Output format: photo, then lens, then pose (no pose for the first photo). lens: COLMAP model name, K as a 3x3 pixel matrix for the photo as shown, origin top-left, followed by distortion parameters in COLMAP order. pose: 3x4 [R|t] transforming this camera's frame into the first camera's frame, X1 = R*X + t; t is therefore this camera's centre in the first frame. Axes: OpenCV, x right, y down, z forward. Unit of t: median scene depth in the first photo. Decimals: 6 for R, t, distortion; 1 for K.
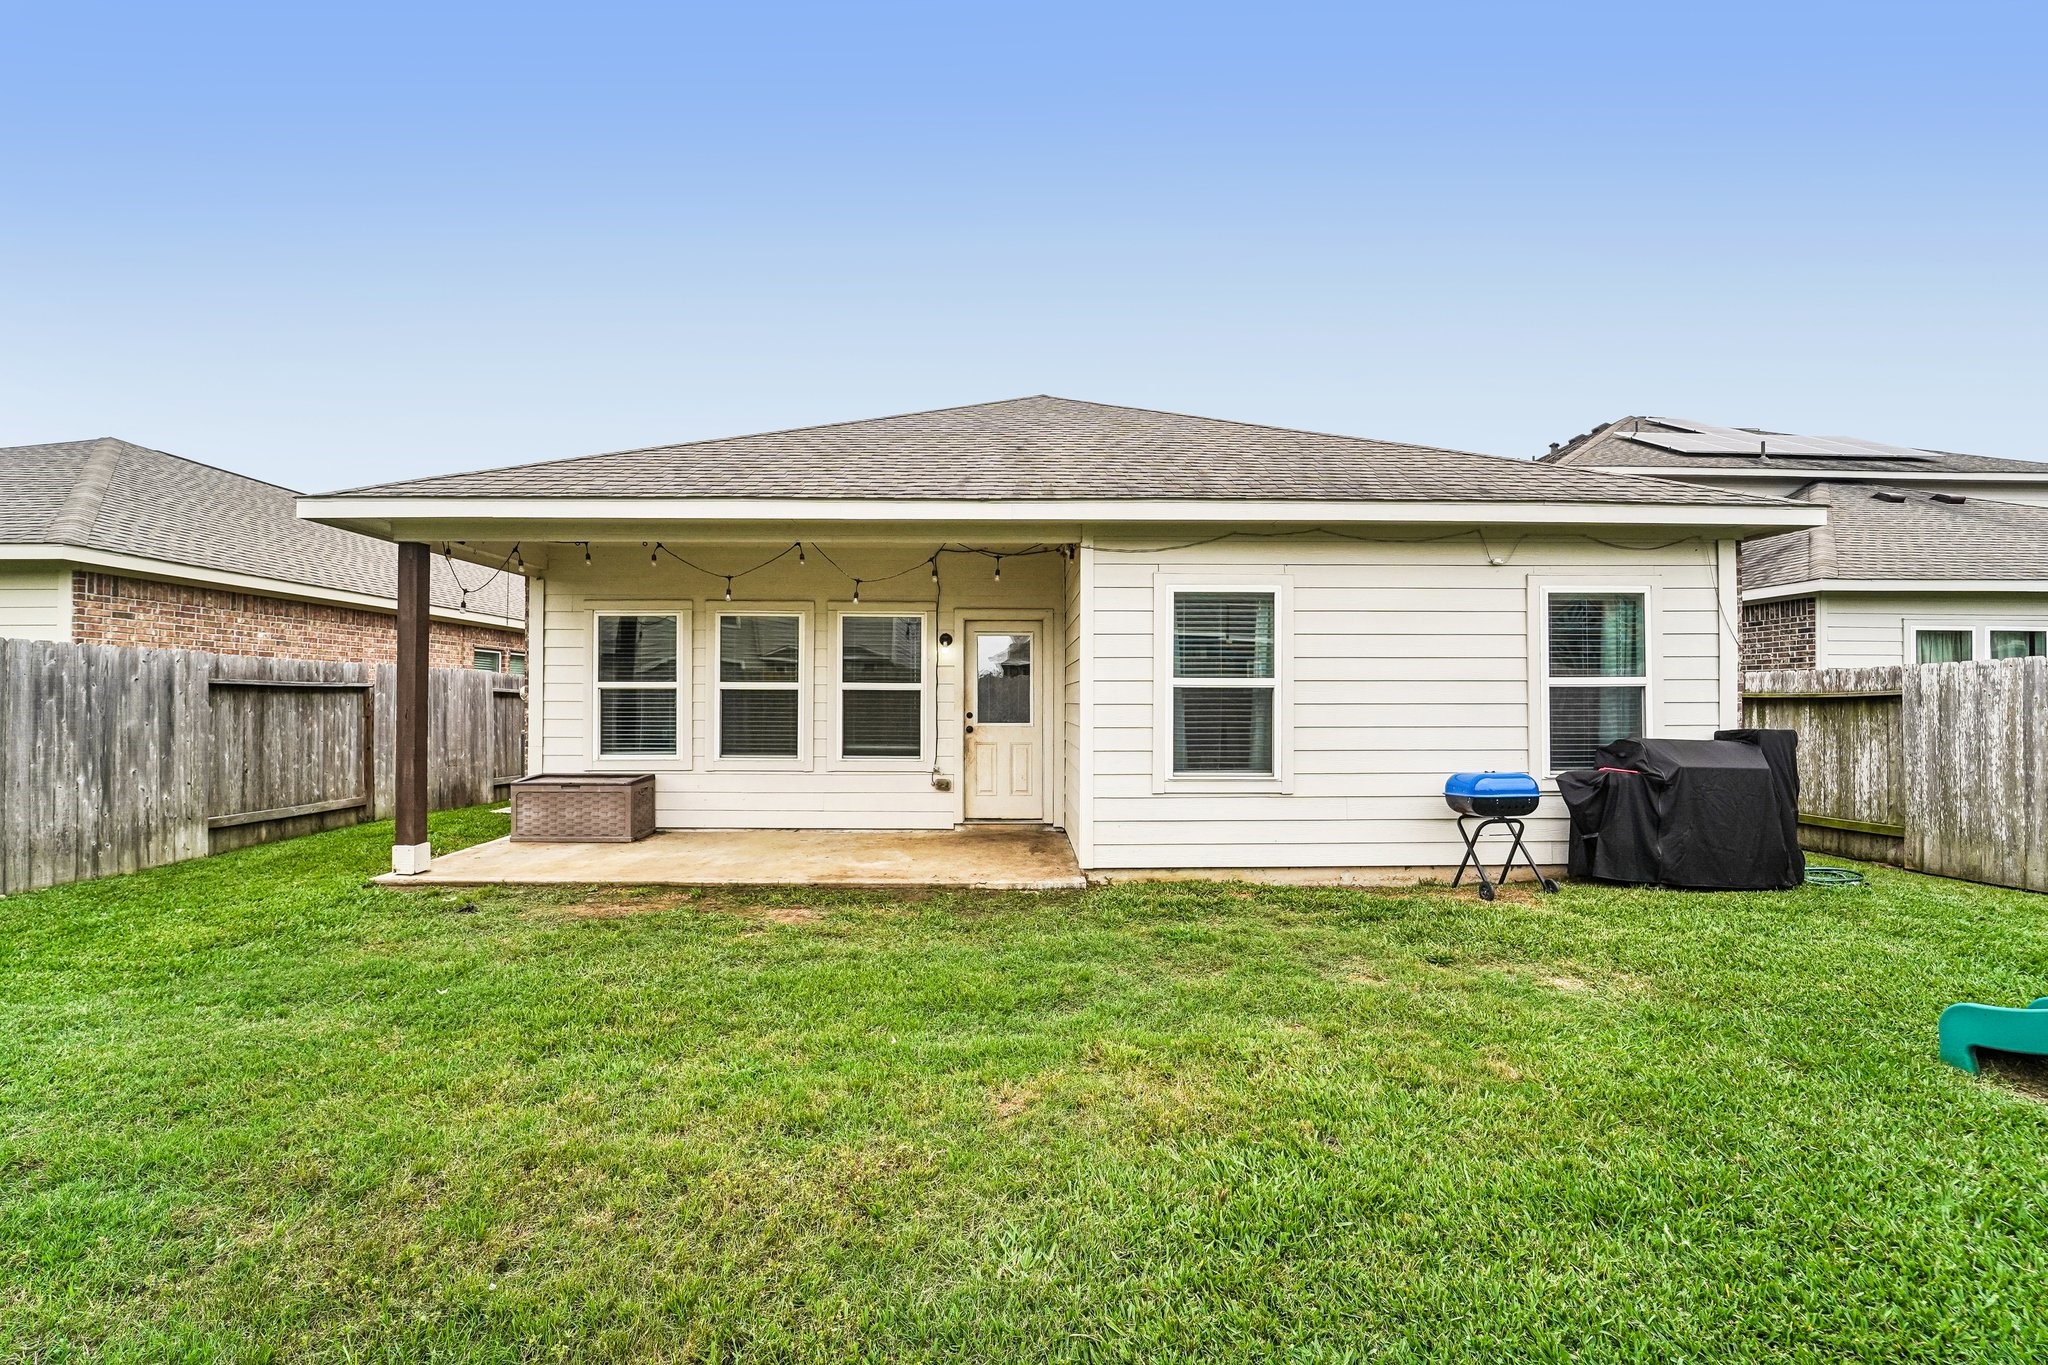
lens RADIAL K [[841.0, 0, 1024.0], [0, 841.0, 682.5], [0, 0, 1]] dist [-0.021894, 0.000070]
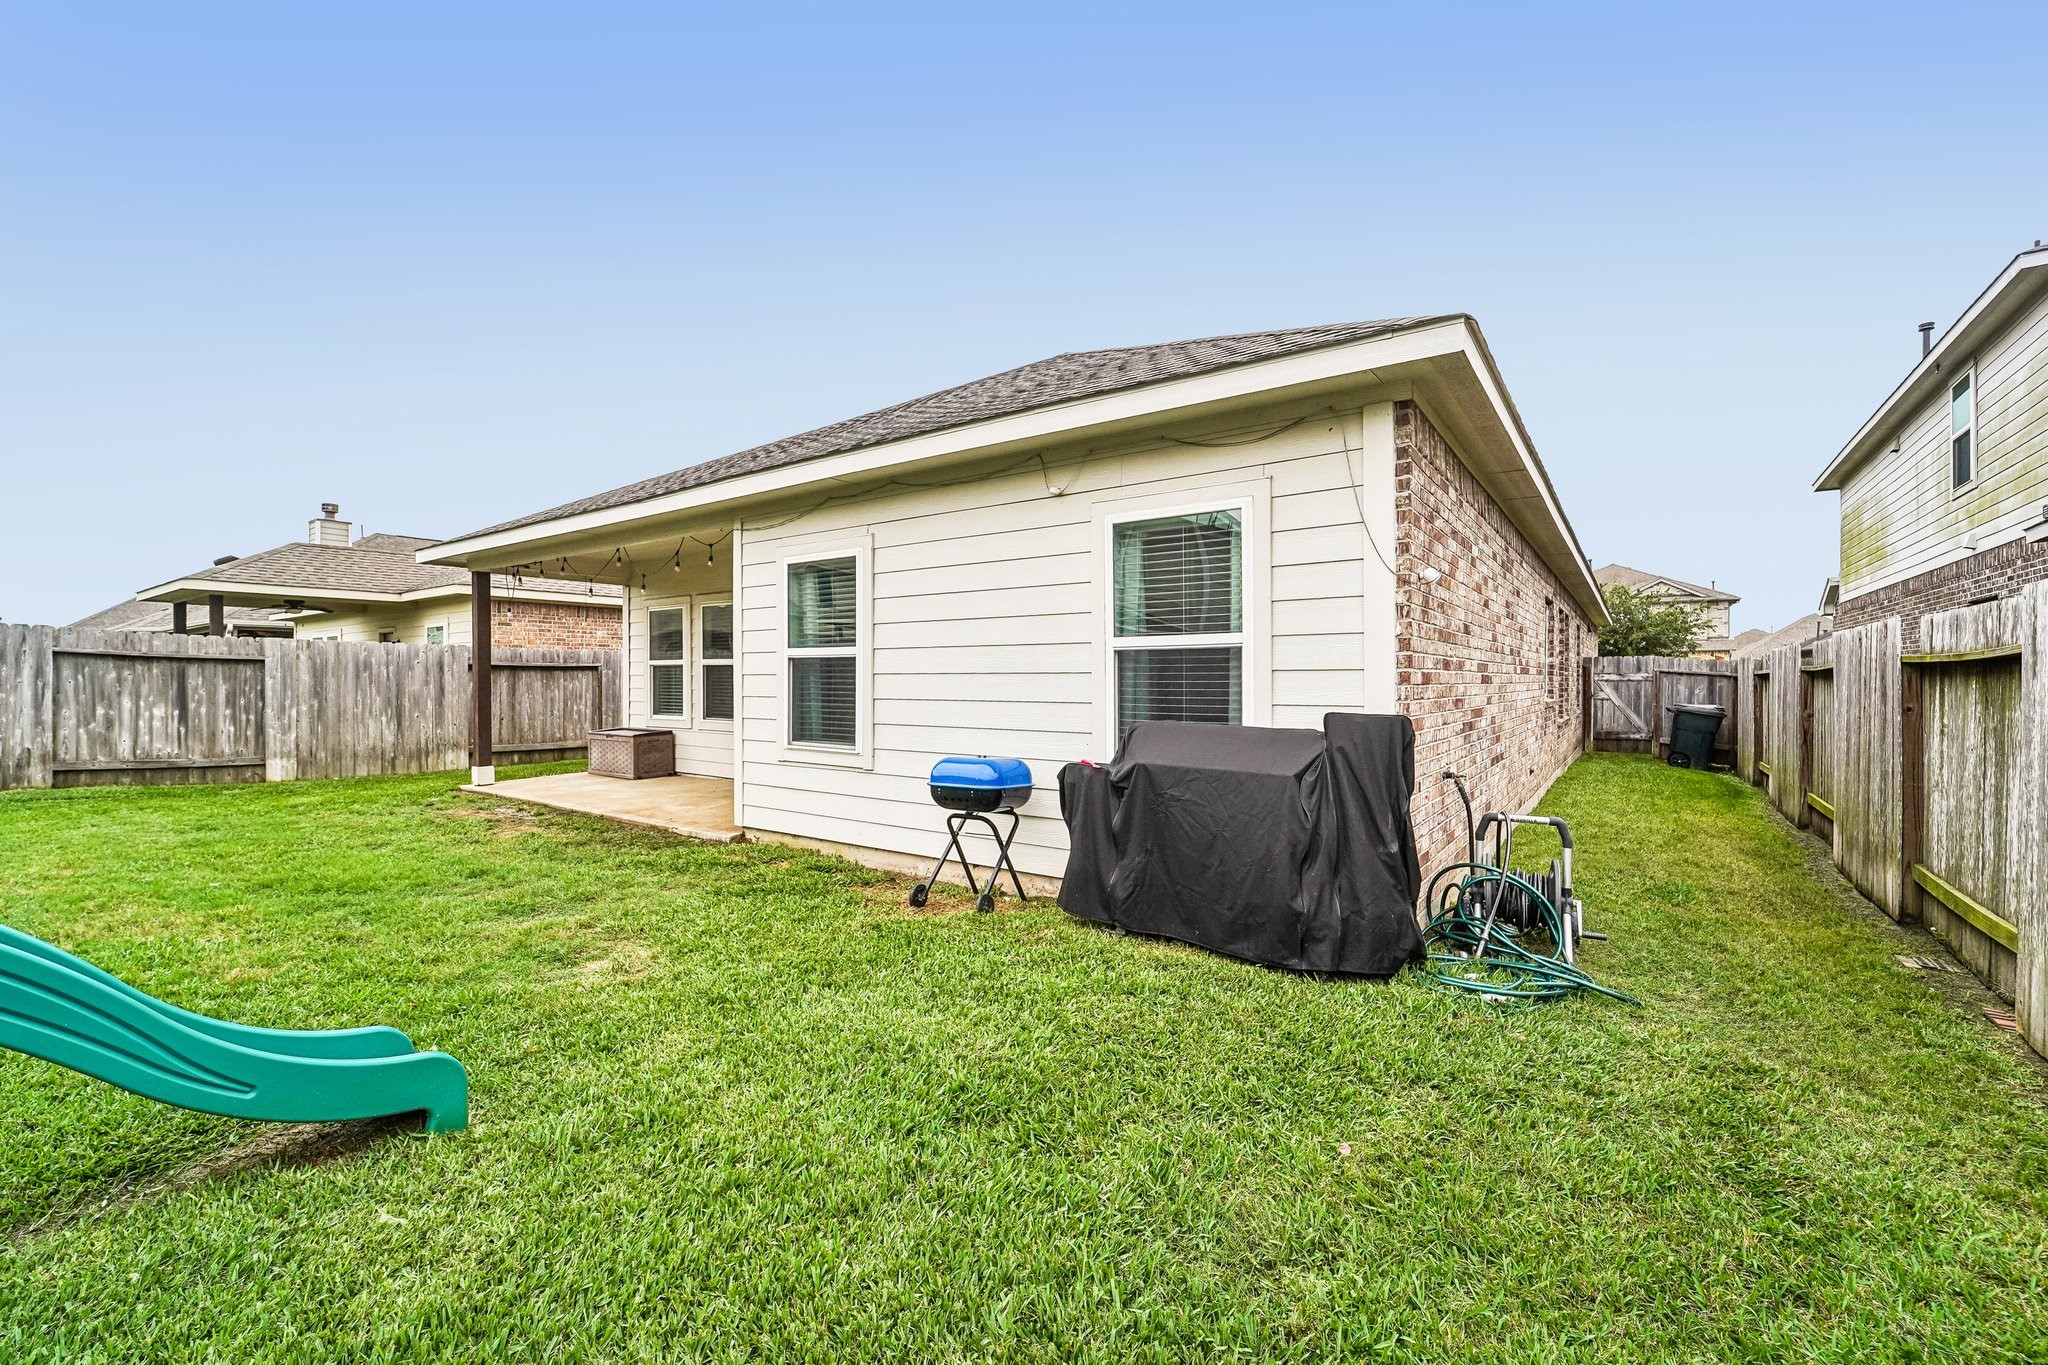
lens RADIAL K [[841.0, 0, 1024.0], [0, 841.0, 682.5], [0, 0, 1]] dist [-0.021894, 0.000070]
pose [[0.810610, 0.002972, -0.585579, 0.929484], [0.010895, 0.999737, 0.020157, 0.016542], [0.585485, -0.022720, 0.810365, 0.315468]]
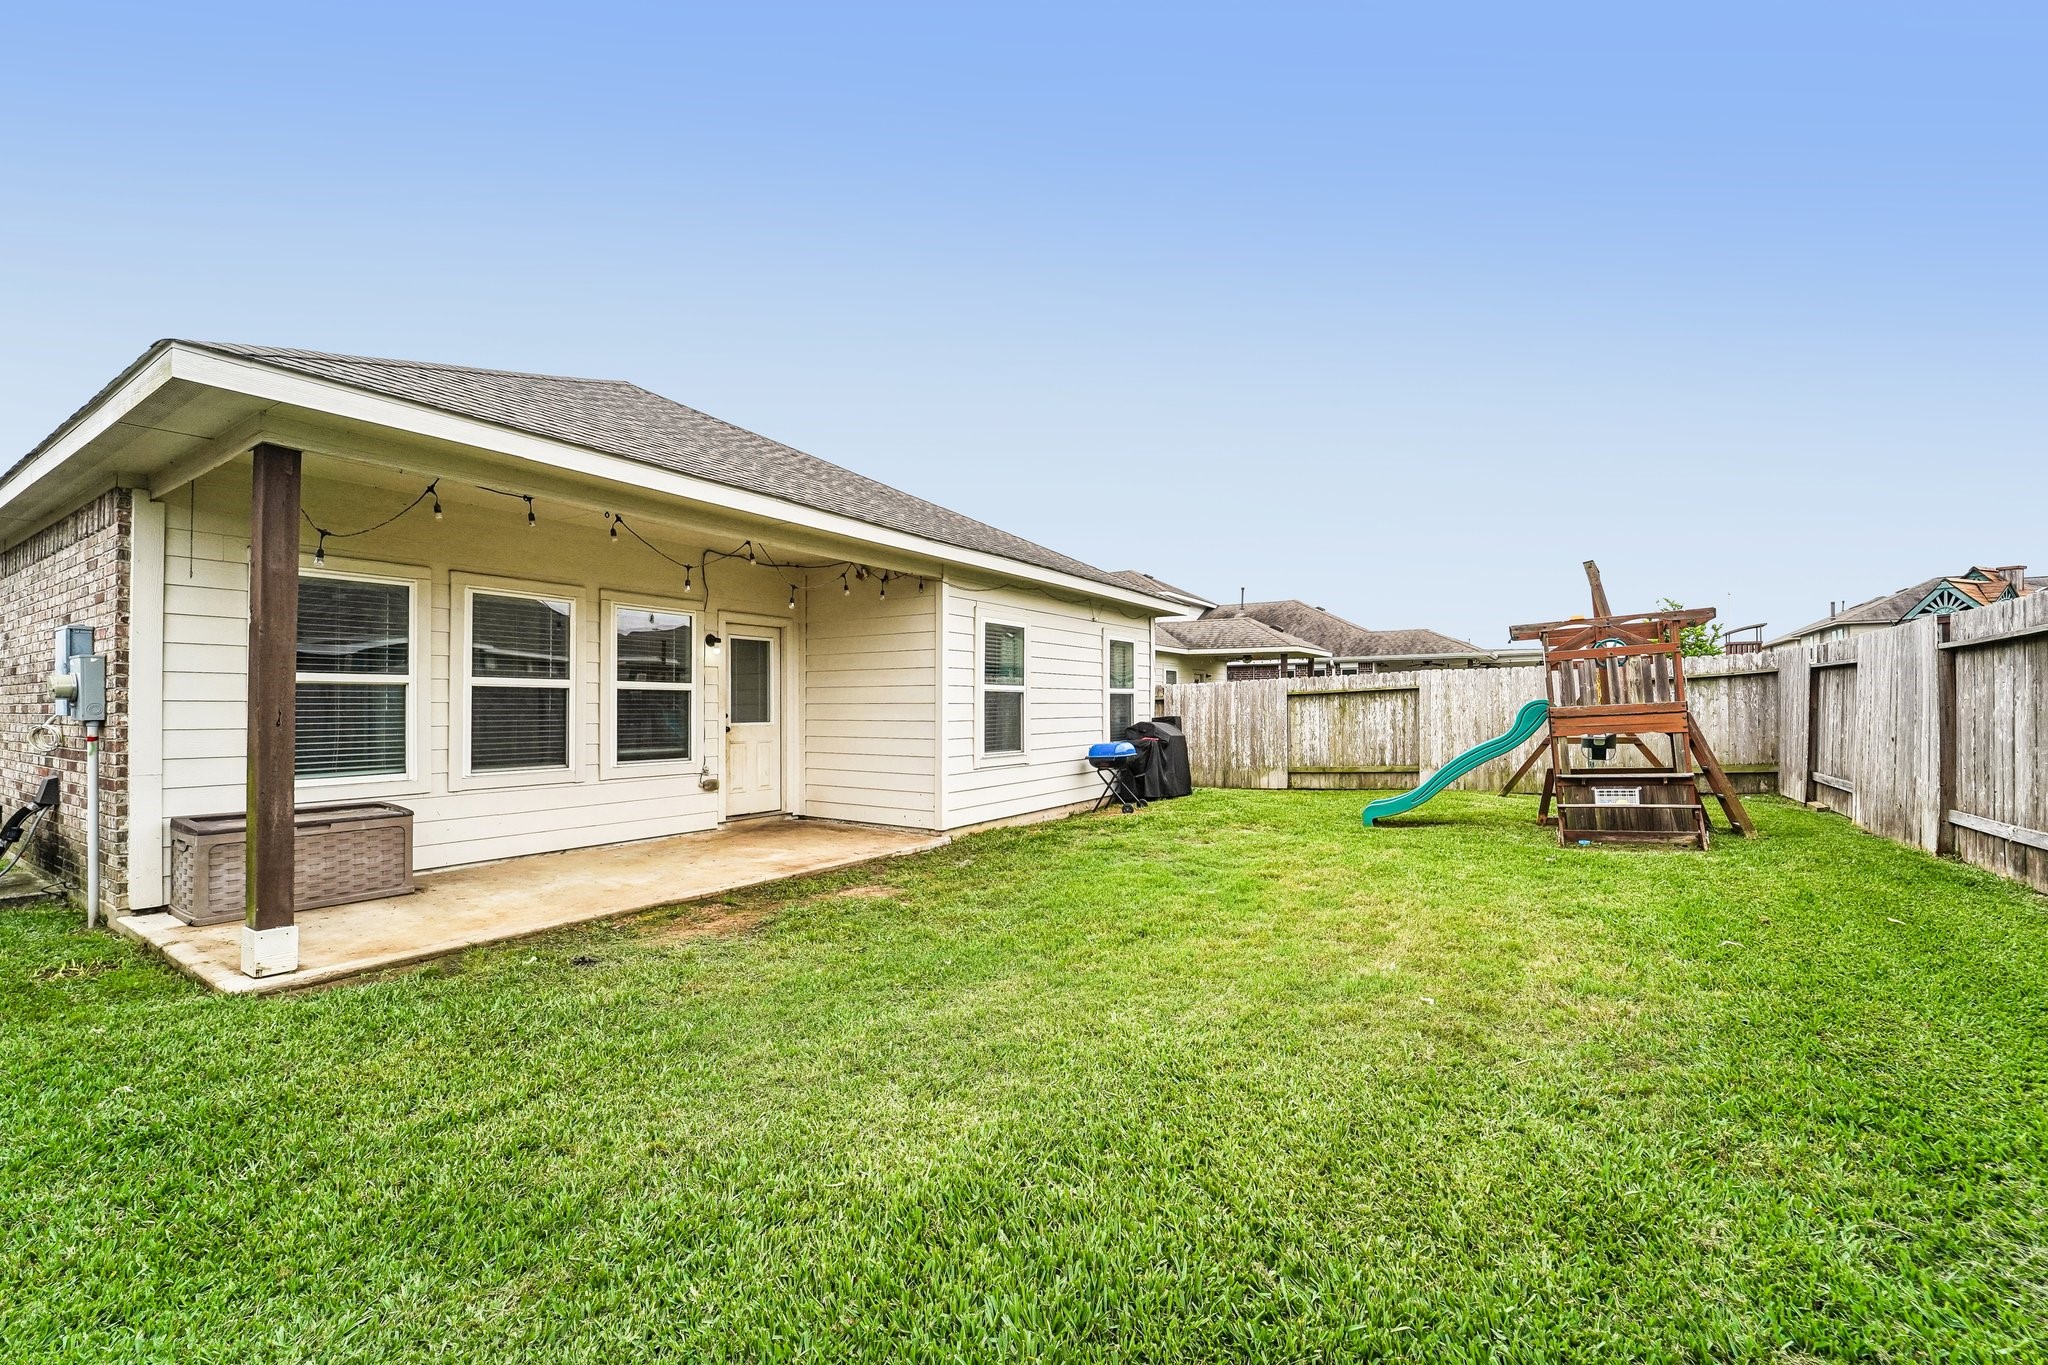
lens RADIAL K [[841.0, 0, 1024.0], [0, 841.0, 682.5], [0, 0, 1]] dist [-0.021894, 0.000070]
pose [[0.554801, 0.019726, 0.831749, -0.865679], [-0.018152, 0.999768, -0.011603, 0.005584], [-0.831785, -0.008661, 0.555030, 0.166255]]
